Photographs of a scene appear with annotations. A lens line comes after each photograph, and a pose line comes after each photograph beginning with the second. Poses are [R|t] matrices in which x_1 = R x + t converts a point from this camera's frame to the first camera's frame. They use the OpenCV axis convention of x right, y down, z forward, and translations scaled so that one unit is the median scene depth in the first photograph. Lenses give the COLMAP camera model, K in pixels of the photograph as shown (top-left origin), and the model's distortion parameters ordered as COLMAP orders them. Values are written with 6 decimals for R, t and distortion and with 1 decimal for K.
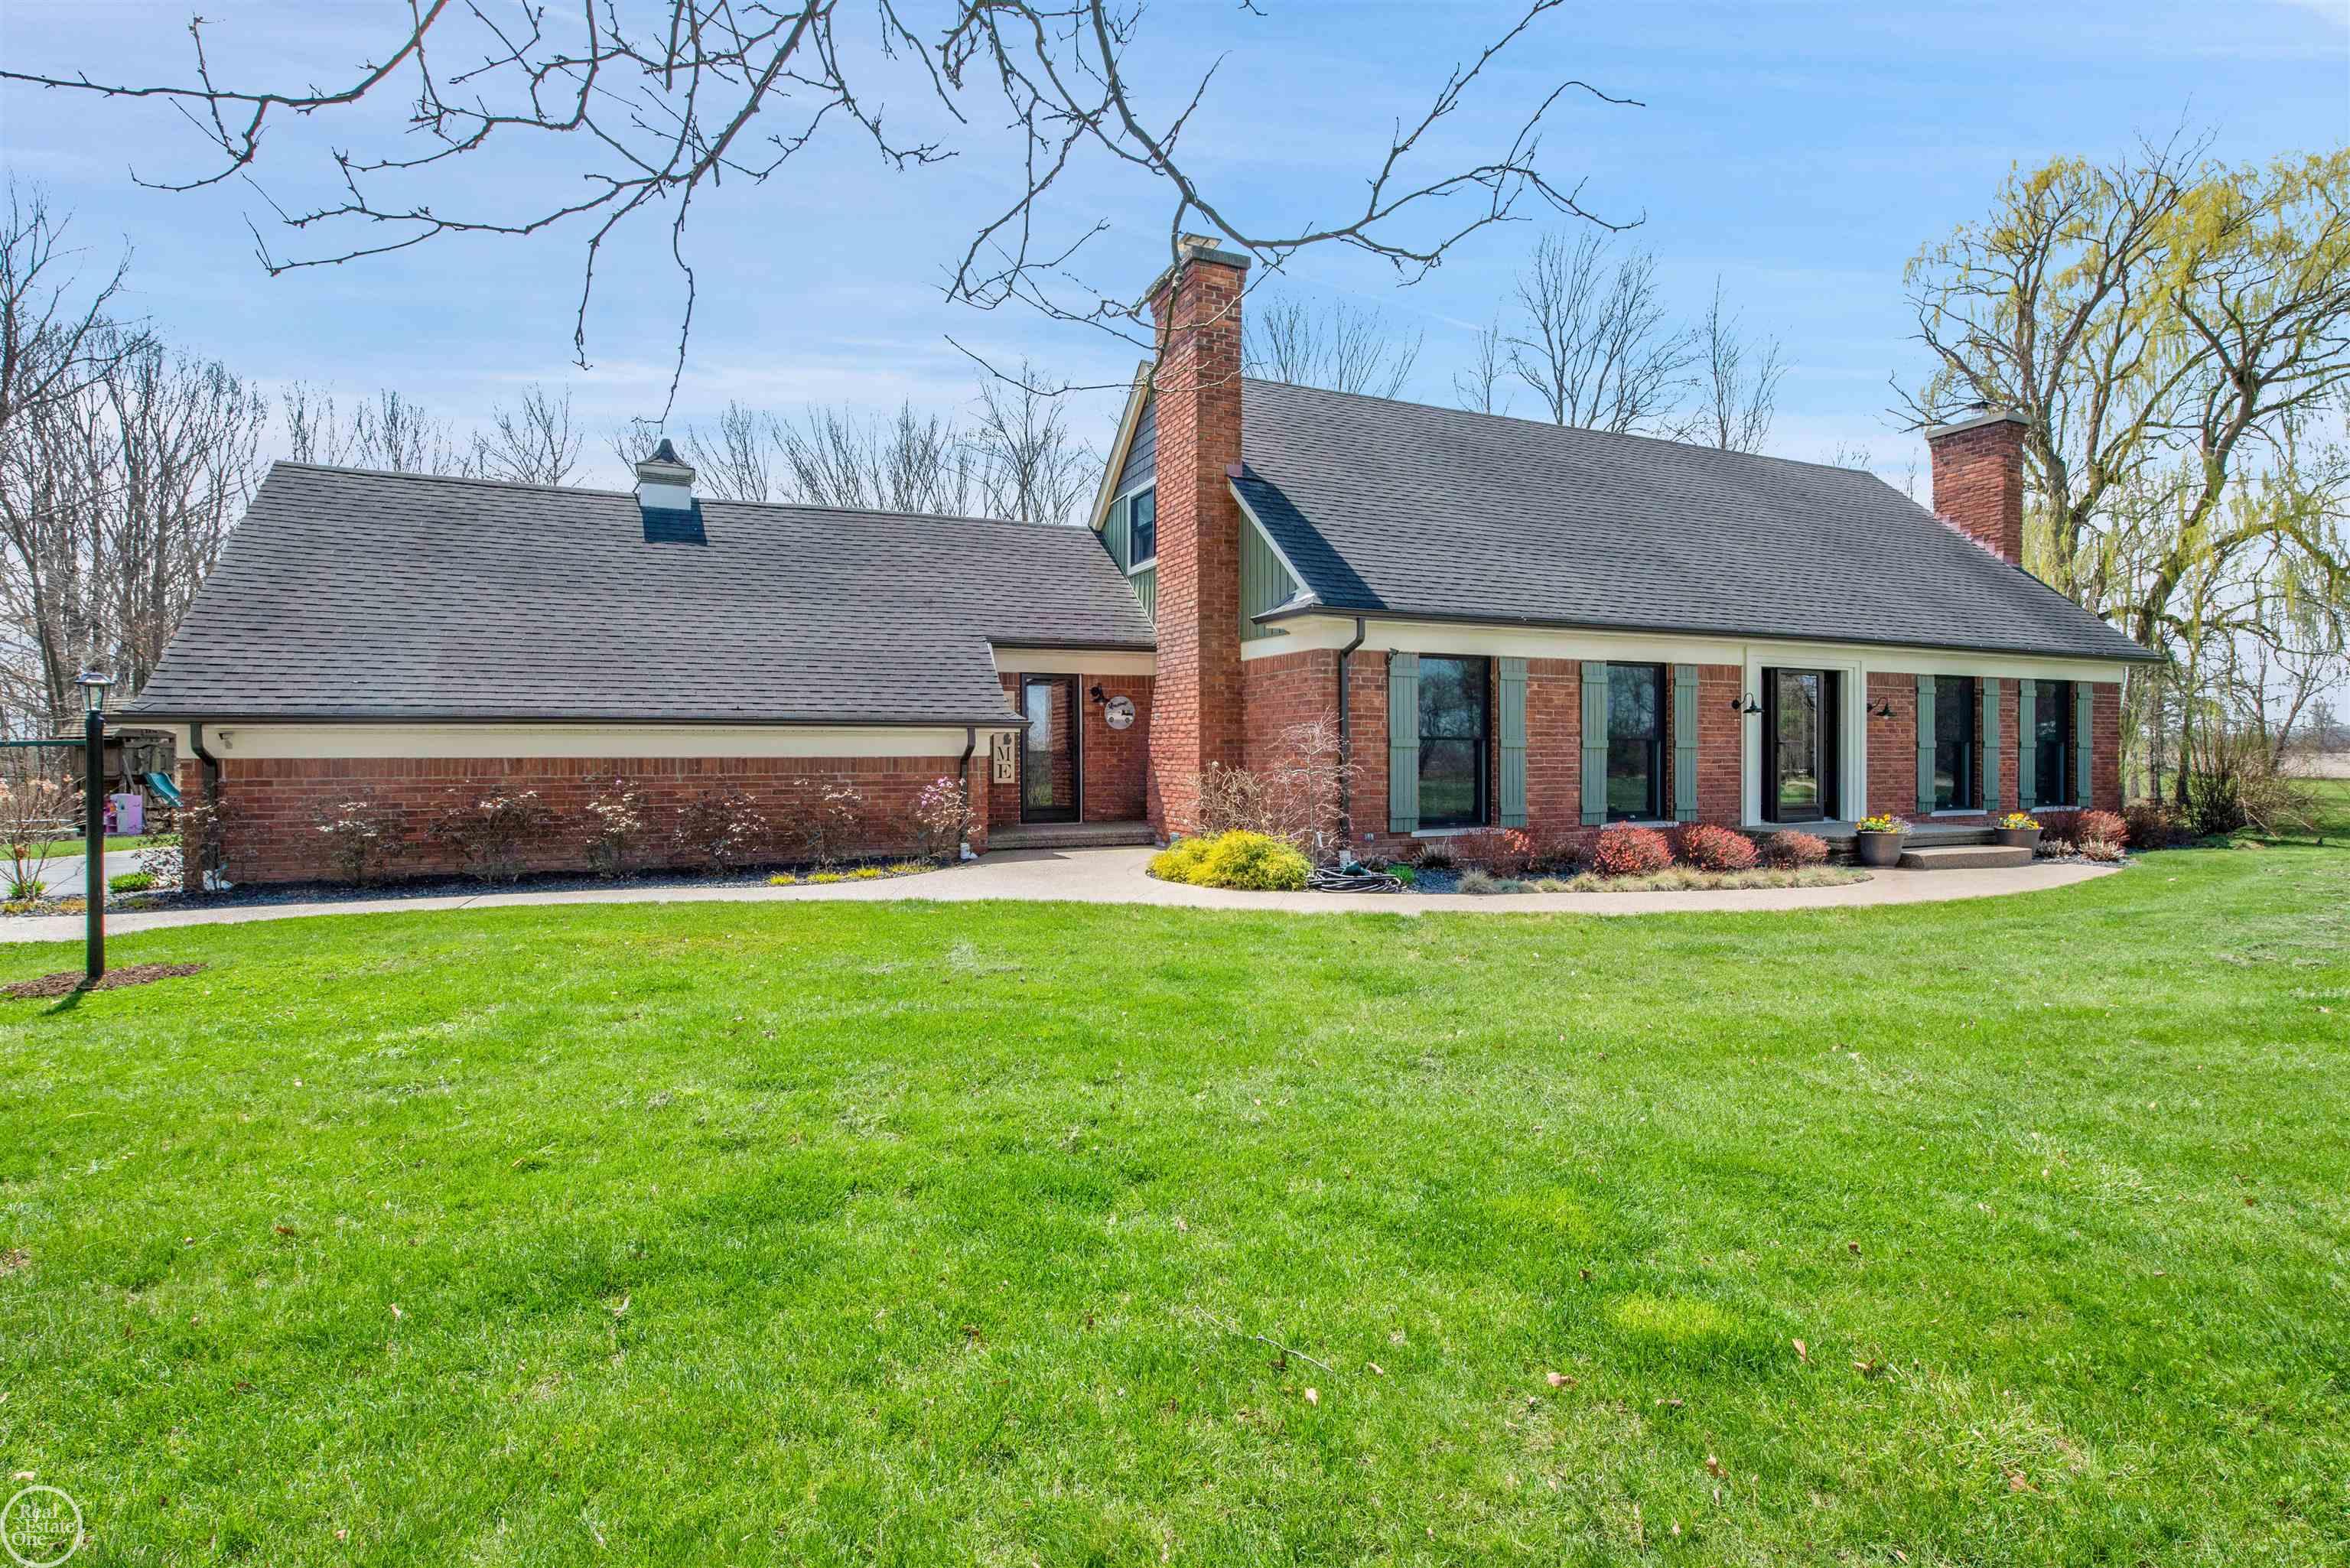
lens RADIAL K [[1197.7, 0, 1179.2], [0, 1197.7, 771.6], [0, 0, 1]] dist [-0.005966, -0.001192]
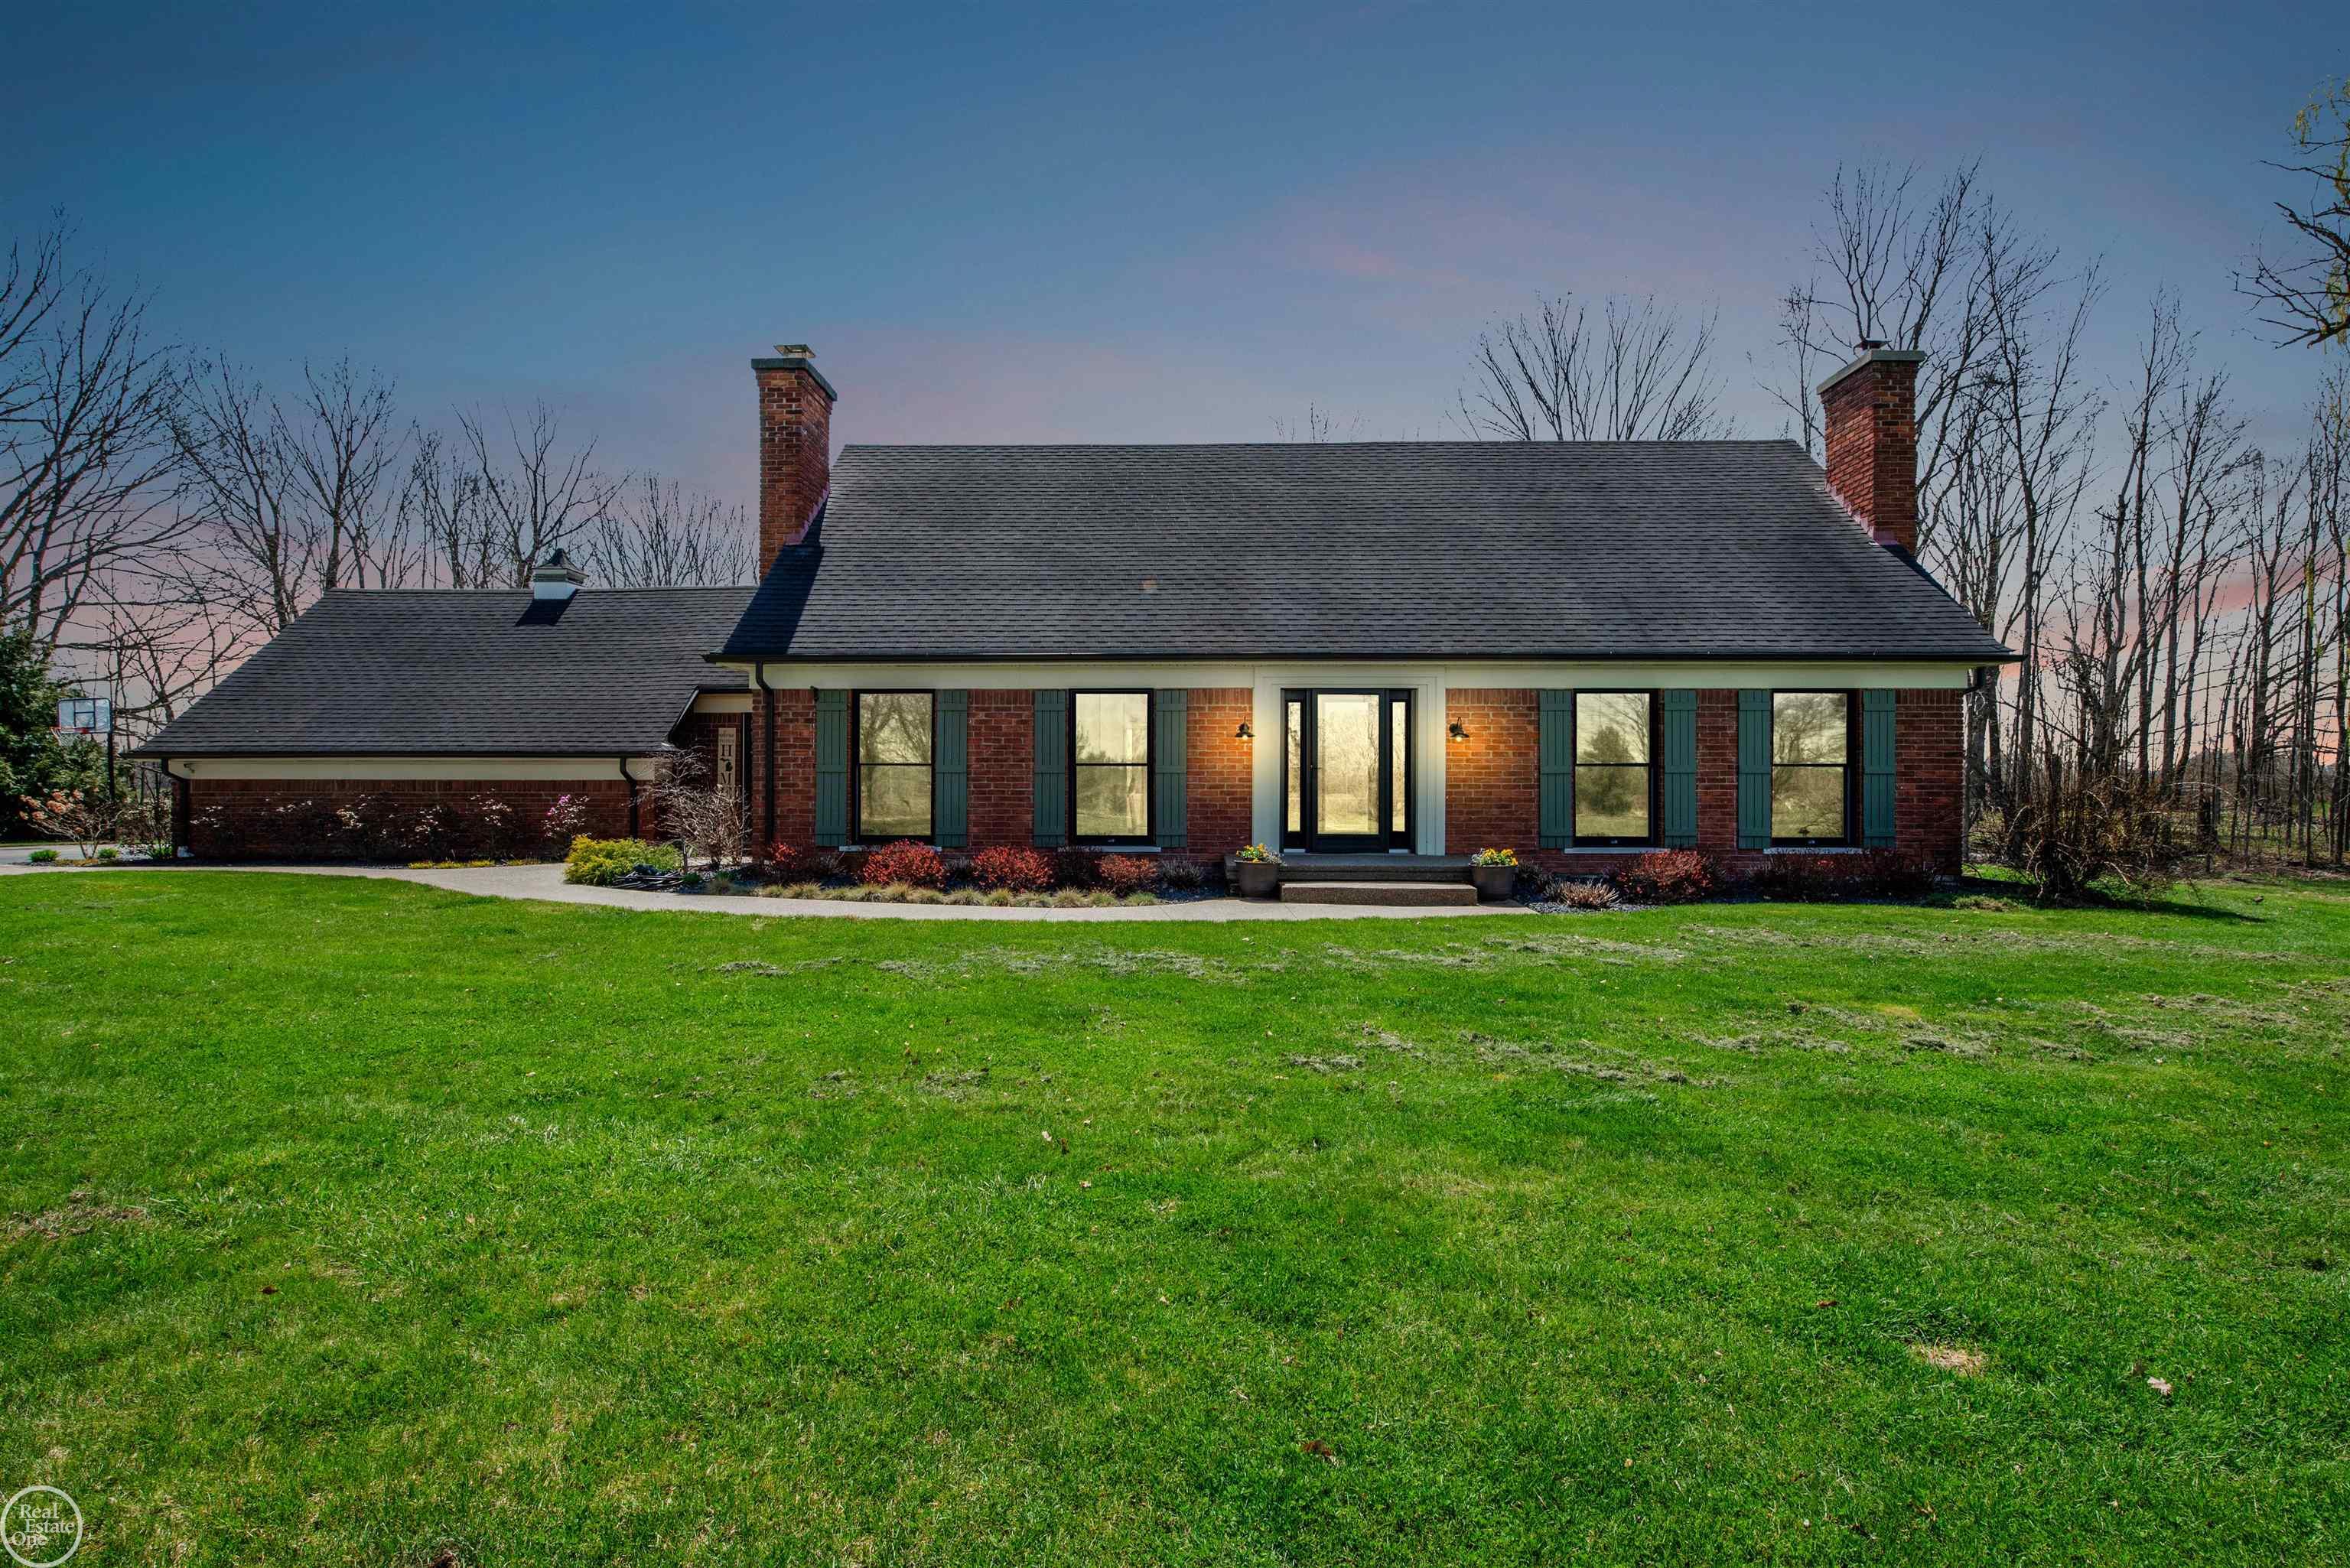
lens RADIAL K [[1197.7, 0, 1185.5], [0, 1197.7, 792.9], [0, 0, 1]] dist [-0.005966, -0.001192]
pose [[0.891499, 0.006066, -0.452982, 0.965077], [-0.009077, 0.999949, -0.004474, 0.001941], [0.452932, 0.008101, 0.891508, 0.121353]]
